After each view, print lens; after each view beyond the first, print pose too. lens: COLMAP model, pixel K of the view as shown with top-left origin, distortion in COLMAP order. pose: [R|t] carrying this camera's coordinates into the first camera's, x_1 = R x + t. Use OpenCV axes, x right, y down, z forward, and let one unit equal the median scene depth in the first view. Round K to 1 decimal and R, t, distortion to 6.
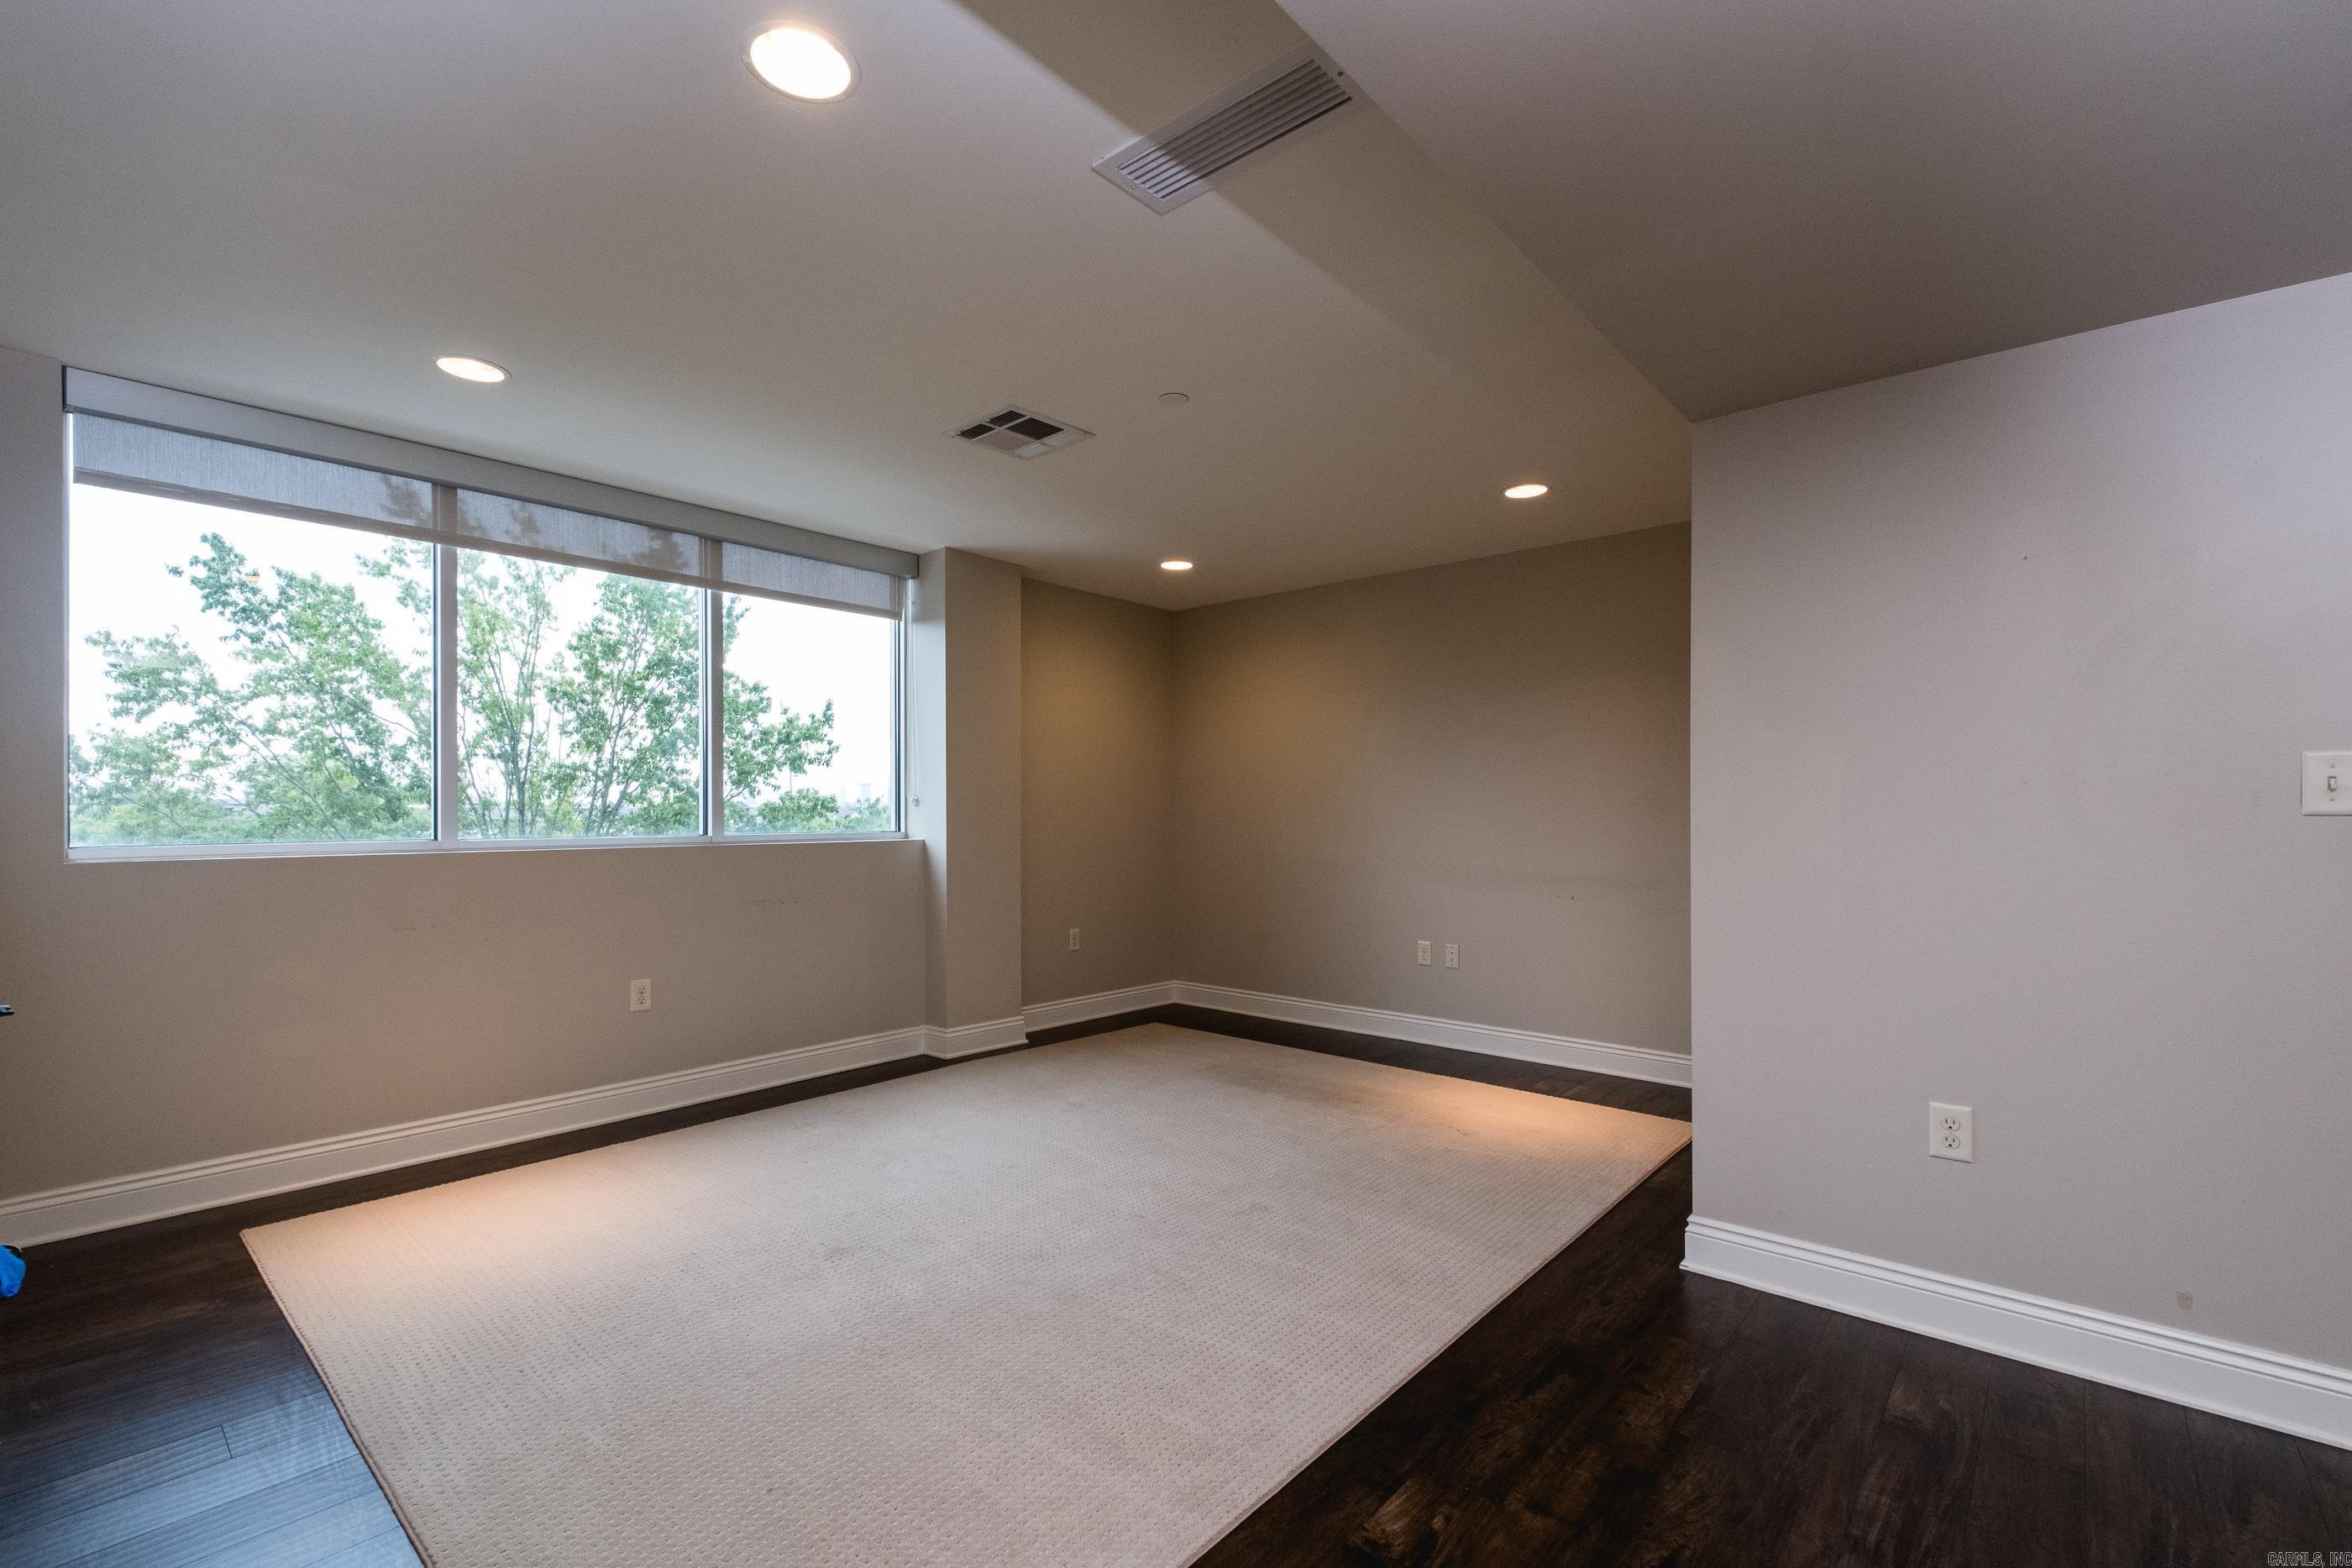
lens RADIAL K [[1001.4, 0, 1155.4], [0, 1001.4, 814.6], [0, 0, 1]] dist [0.000781, -0.000252]
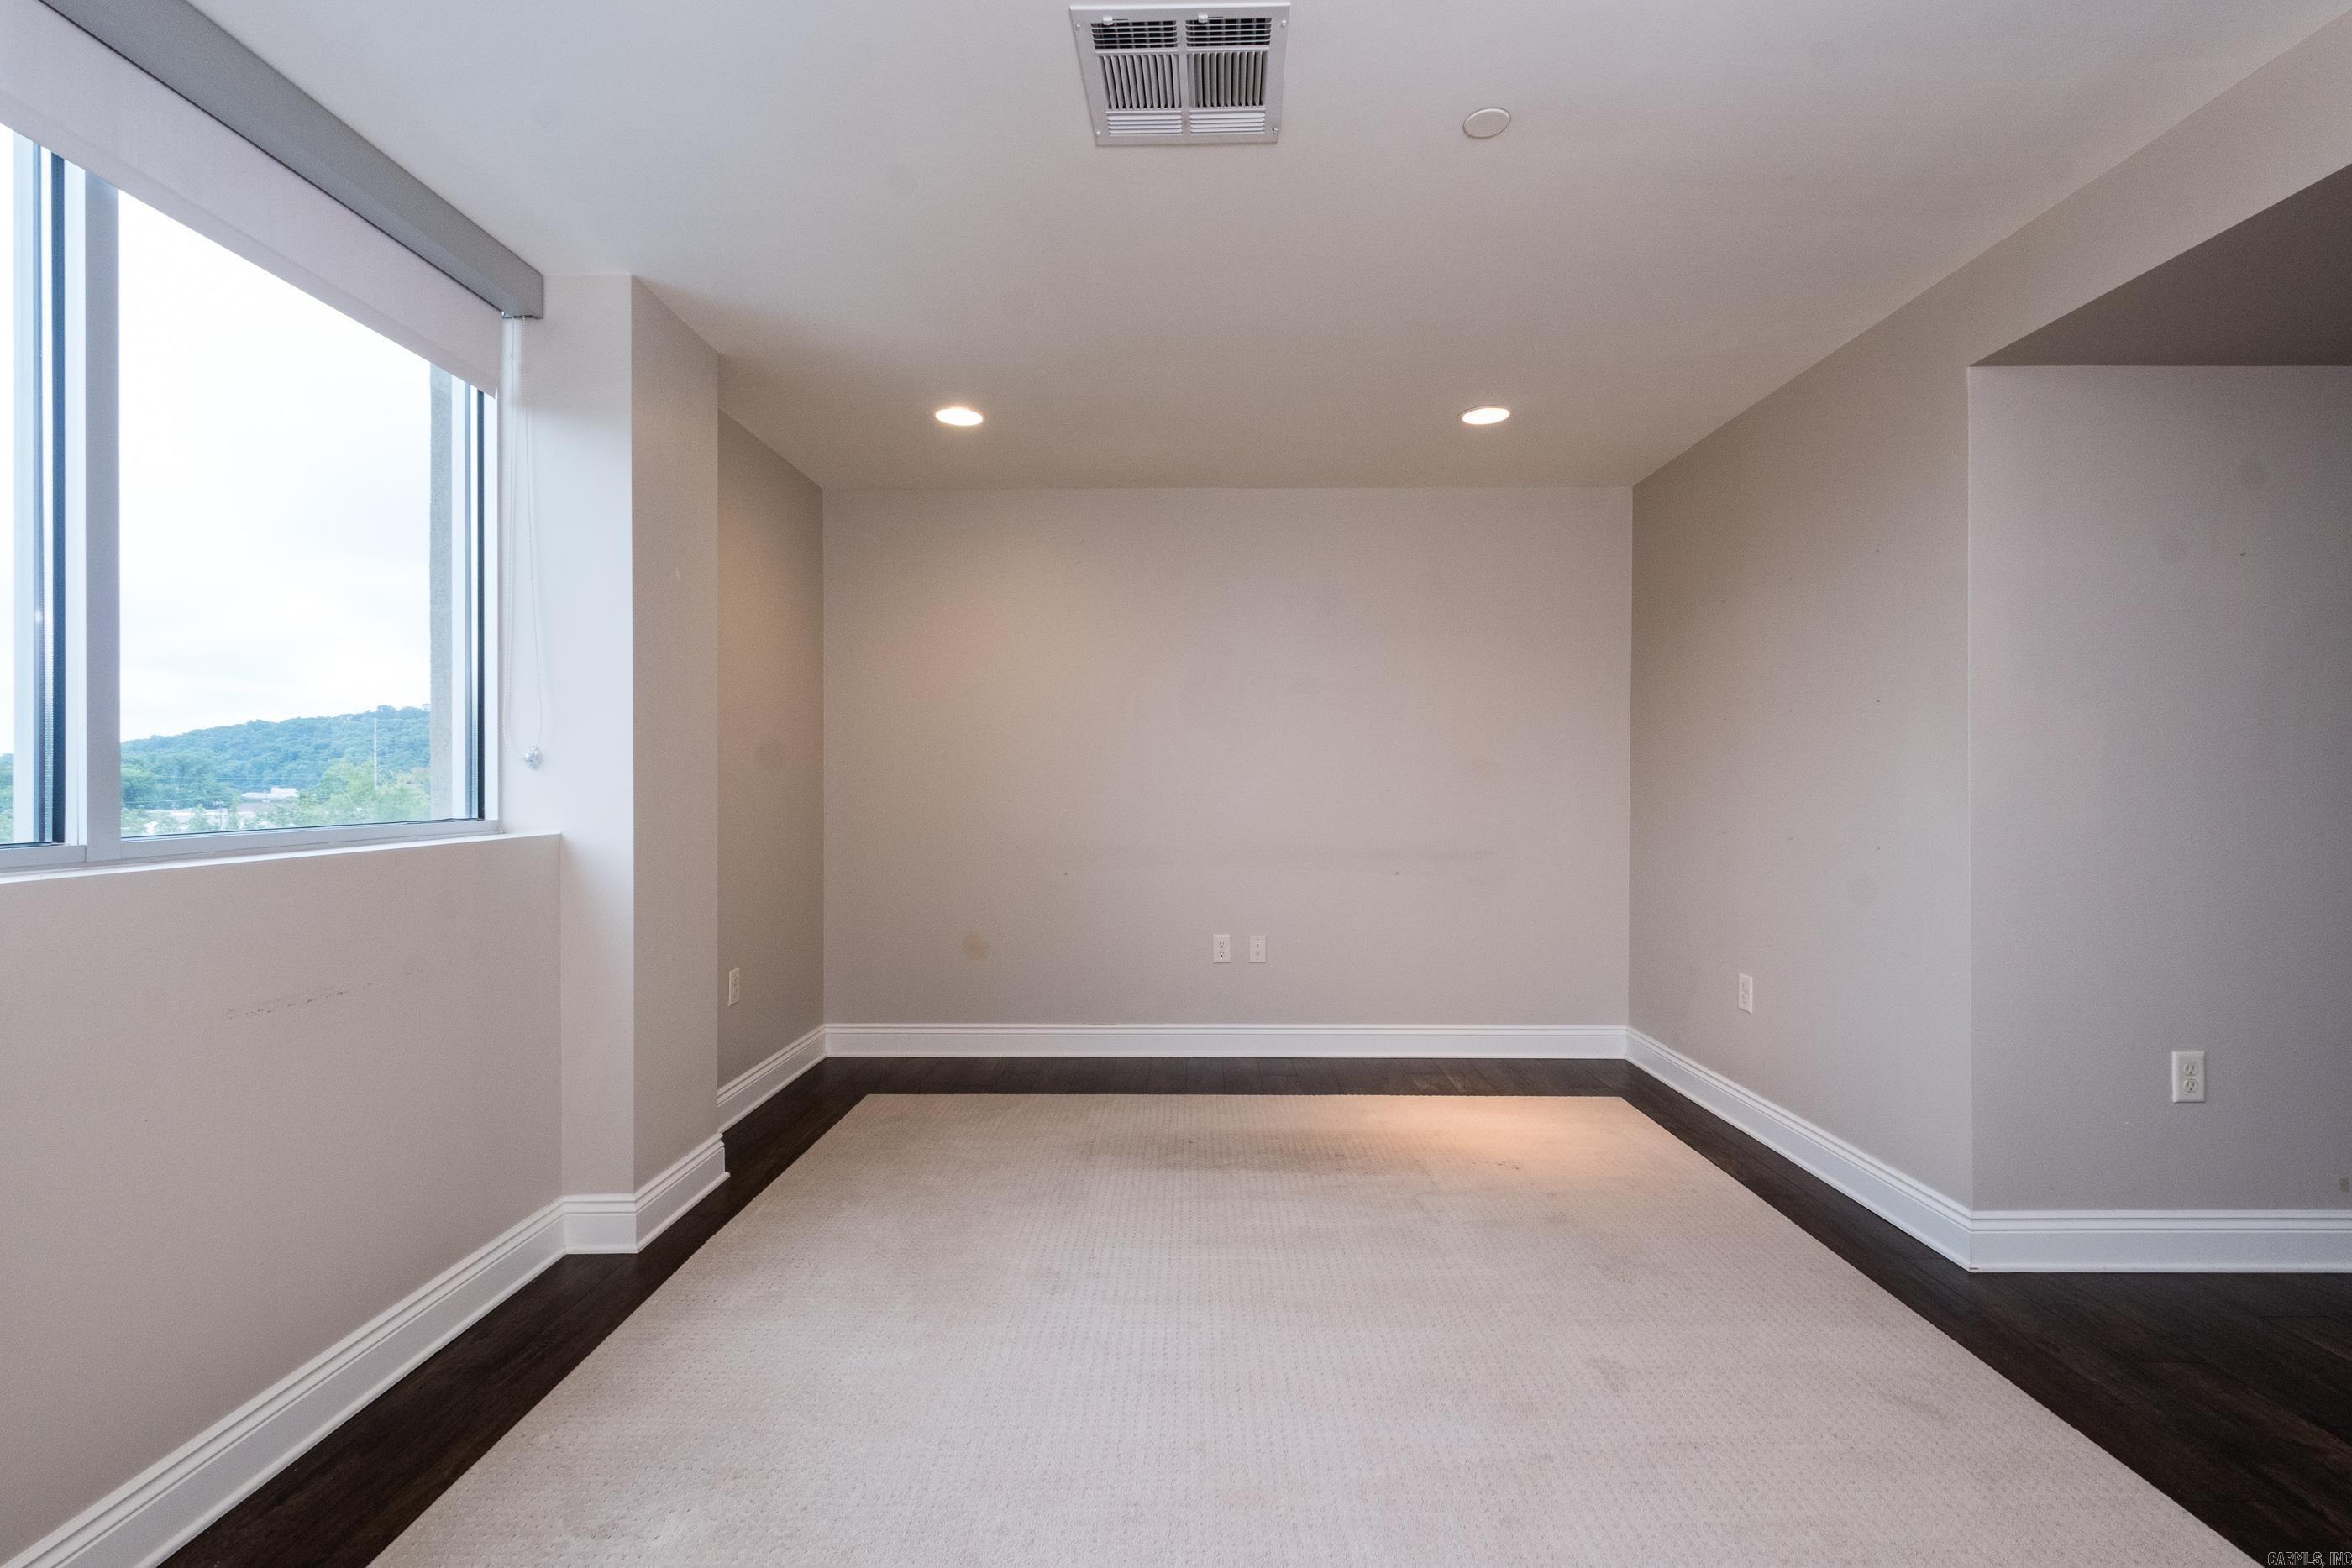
lens RADIAL K [[1027.5, 0, 1178.0], [0, 1027.5, 778.7], [0, 0, 1]] dist [0.000002, -0.000520]
pose [[0.755505, 0.000403, 0.655143, -0.388501], [0.001835, 0.999995, -0.002731, -0.001468], [-0.655140, 0.003265, 0.755500, 0.454531]]
